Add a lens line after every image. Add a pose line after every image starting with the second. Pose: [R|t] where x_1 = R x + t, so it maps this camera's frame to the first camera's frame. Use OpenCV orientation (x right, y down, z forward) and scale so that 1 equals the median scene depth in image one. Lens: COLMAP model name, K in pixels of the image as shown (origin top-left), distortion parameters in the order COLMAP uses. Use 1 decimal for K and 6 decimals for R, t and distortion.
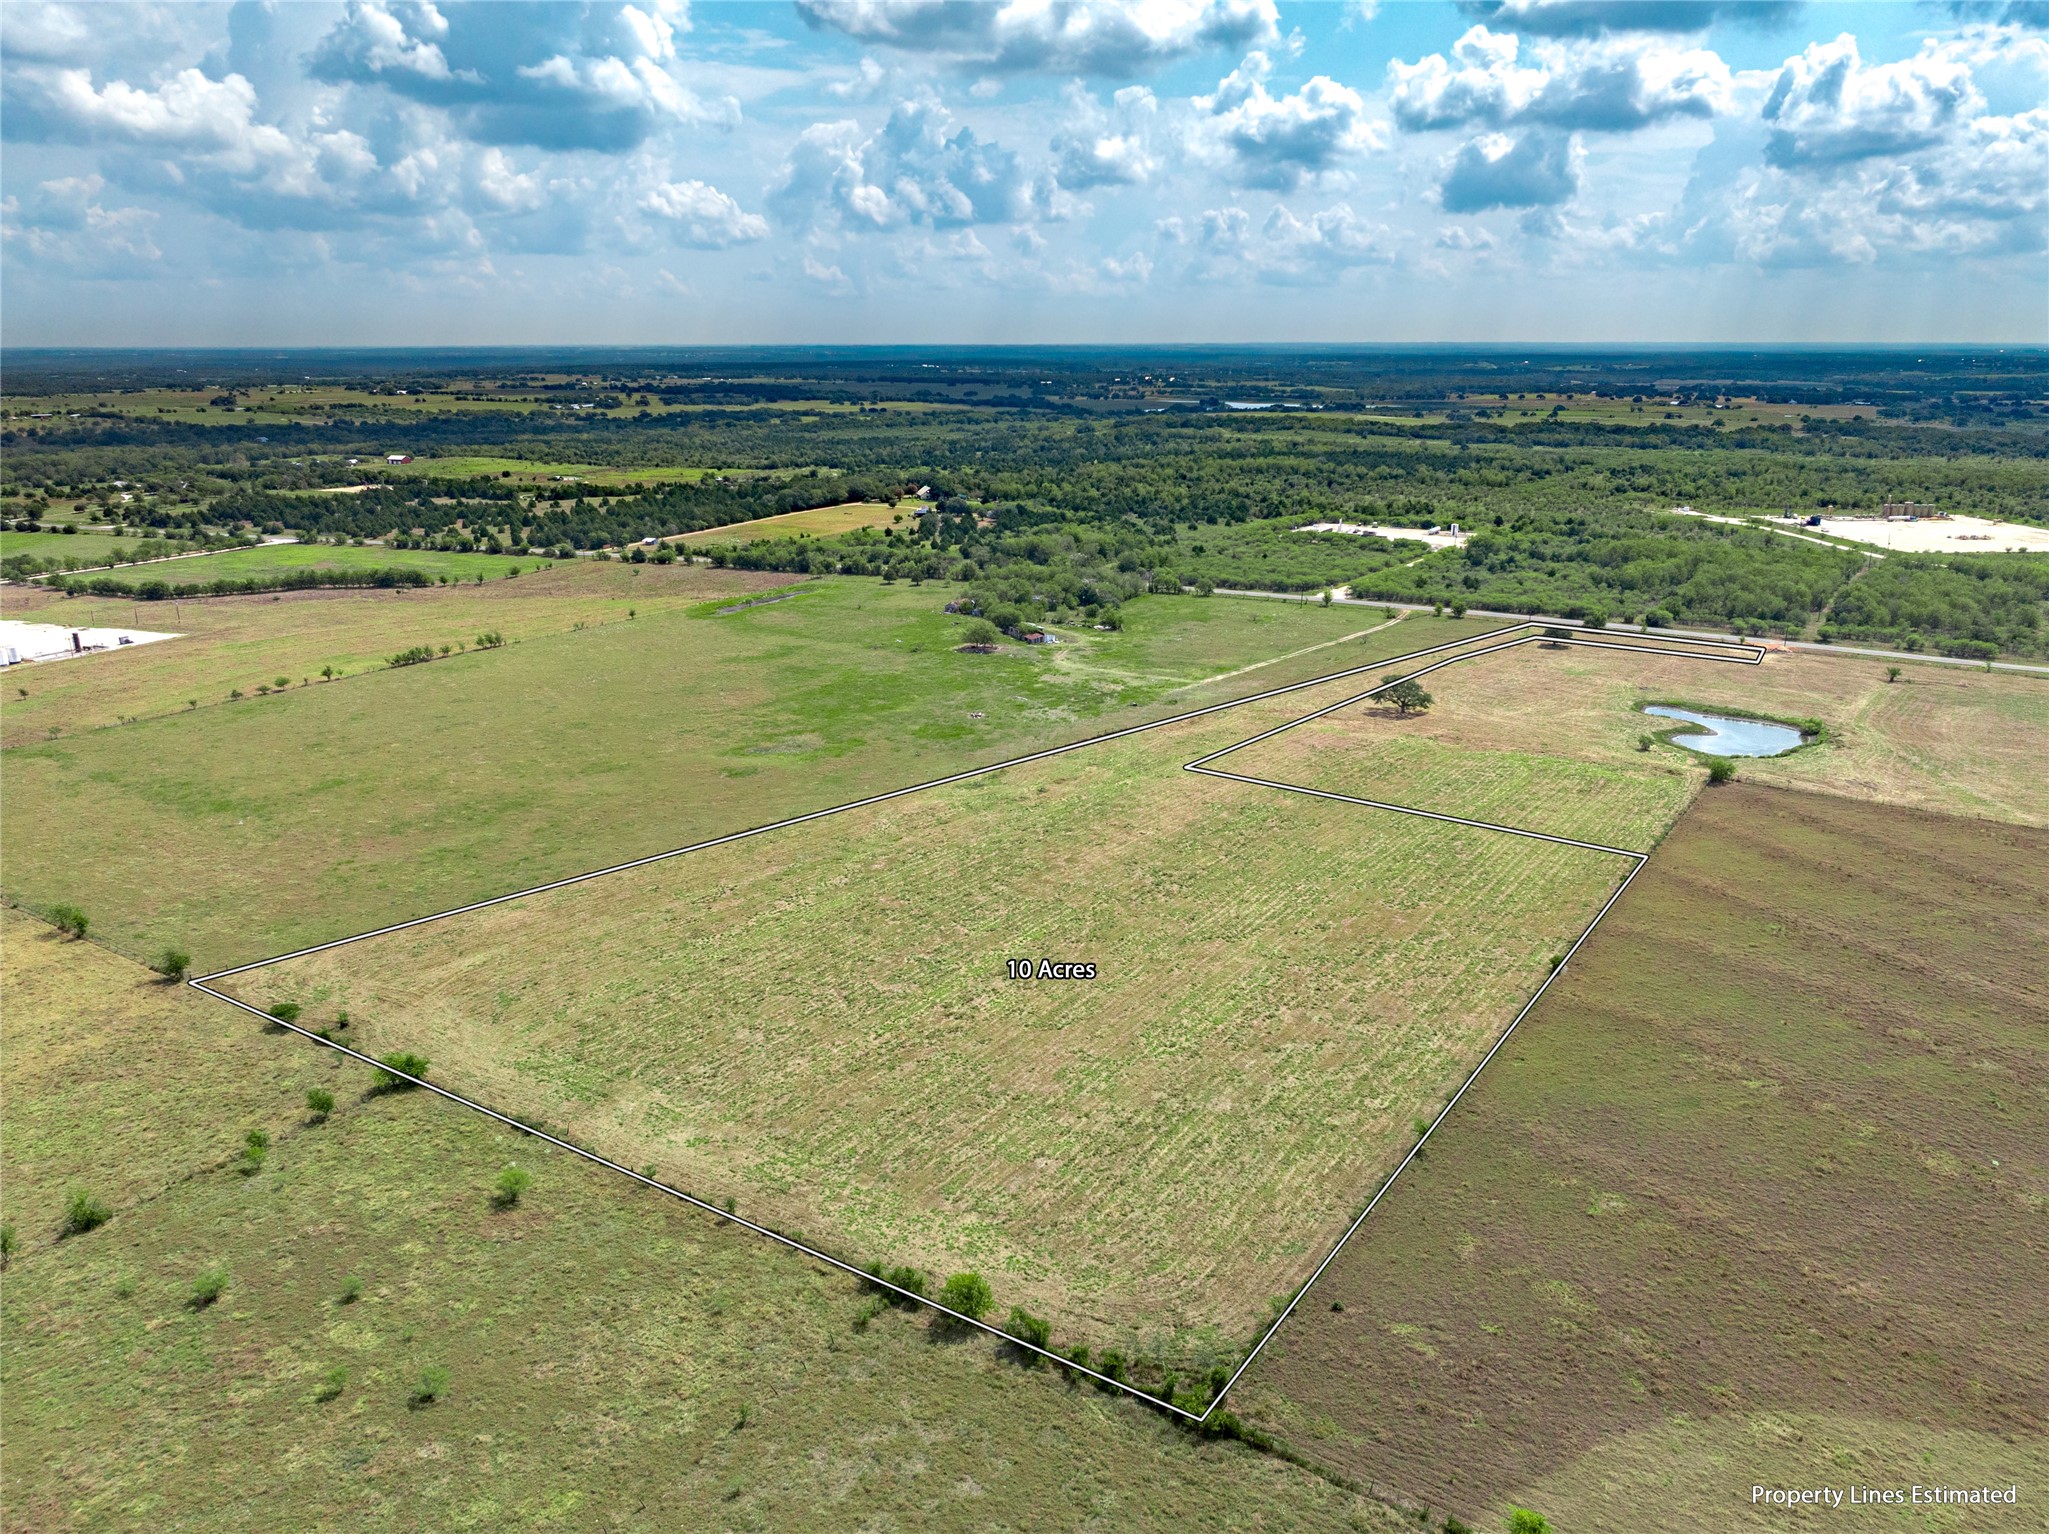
lens RADIAL K [[1476.0, 0, 1024.5], [0, 1476.0, 767.0], [0, 0, 1]] dist [-0.048339, 0.067400]
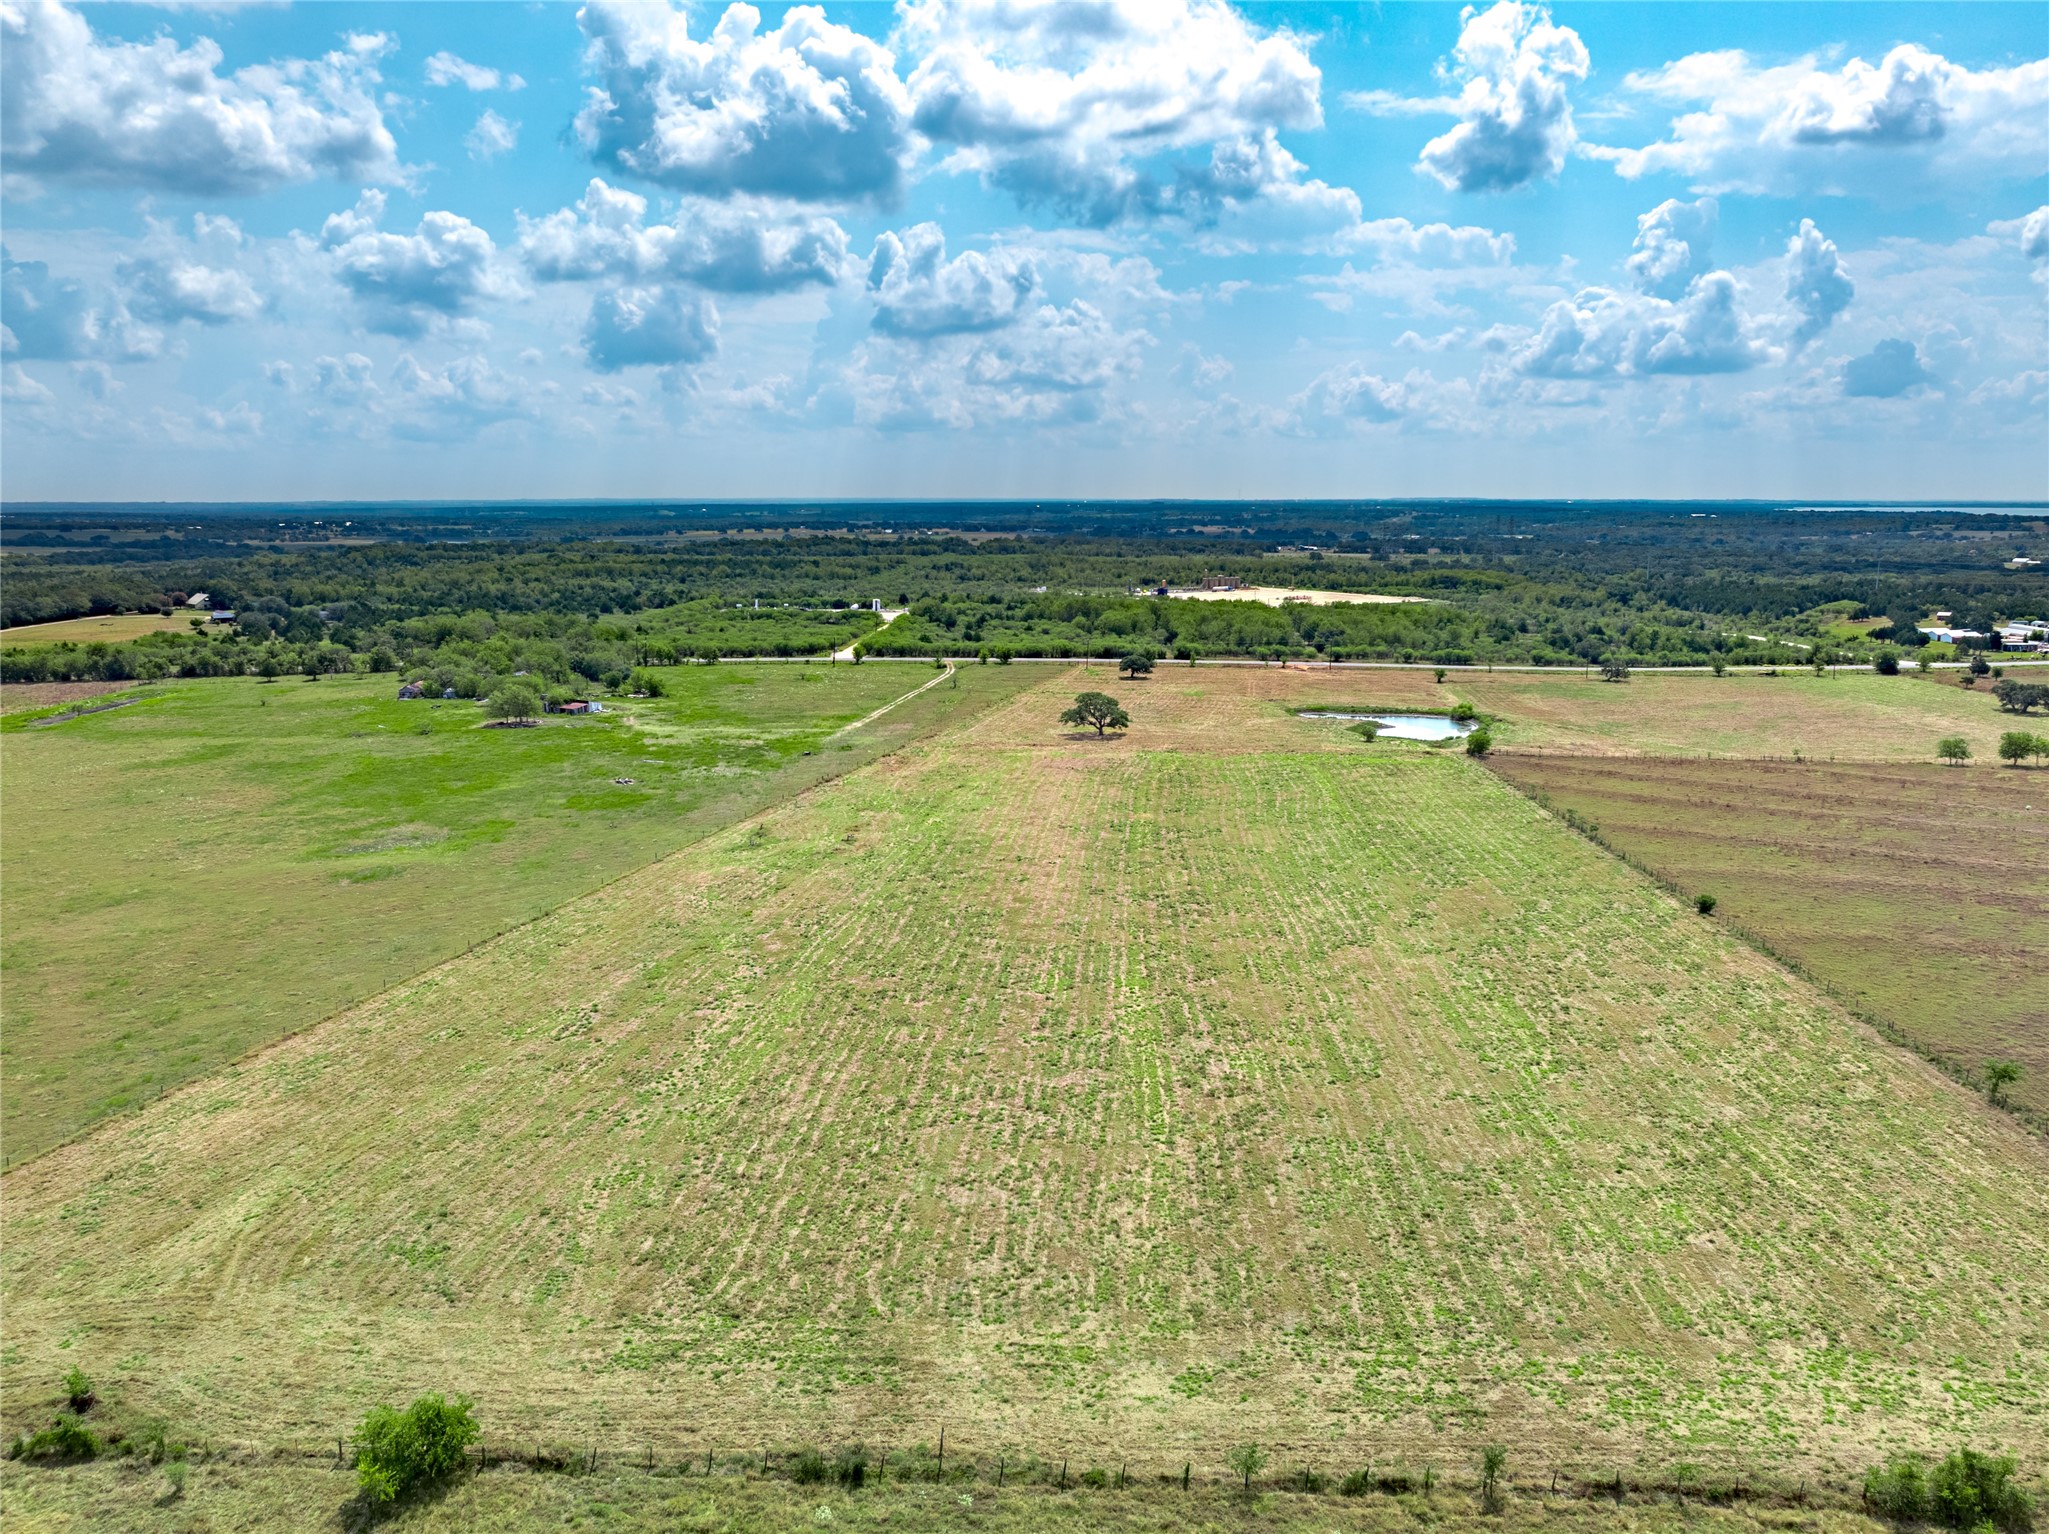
lens RADIAL K [[1498.9, 0, 1023.1], [0, 1498.9, 881.0], [0, 0, 1]] dist [-0.037361, 0.042156]
pose [[0.860693, -0.127121, 0.492999, -0.143655], [0.141887, 0.989854, 0.007527, 0.021976], [-0.488954, 0.063471, 0.869997, 0.167635]]
